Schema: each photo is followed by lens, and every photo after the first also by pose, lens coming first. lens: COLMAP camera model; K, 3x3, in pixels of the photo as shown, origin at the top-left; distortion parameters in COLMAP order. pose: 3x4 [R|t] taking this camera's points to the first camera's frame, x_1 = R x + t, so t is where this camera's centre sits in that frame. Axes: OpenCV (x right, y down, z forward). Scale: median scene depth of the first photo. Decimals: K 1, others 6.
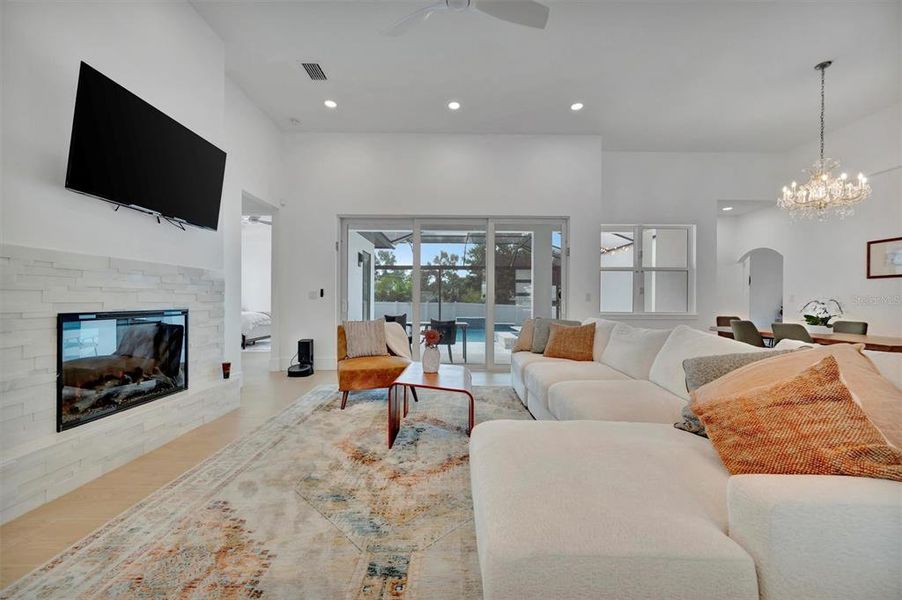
lens RADIAL K [[363.9, 0, 451.2], [0, 363.9, 300.9], [0, 0, 1]] dist [0.006401, -0.000513]
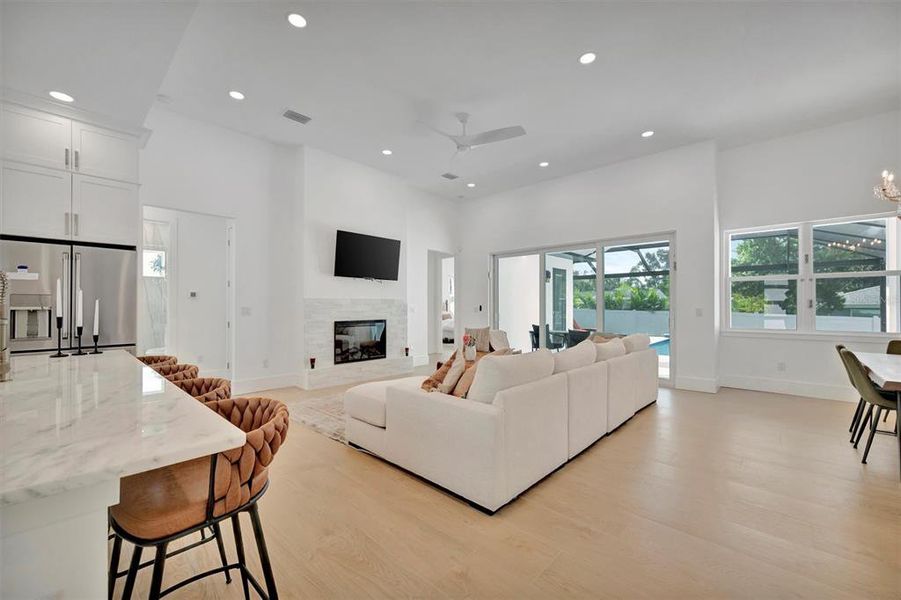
lens RADIAL K [[363.5, 0, 438.7], [0, 363.5, 301.5], [0, 0, 1]] dist [0.006401, -0.000513]
pose [[0.709960, -0.014792, -0.704086, 0.837861], [0.005253, 0.999863, -0.015710, -0.039906], [0.704222, 0.007455, 0.709941, -0.229816]]
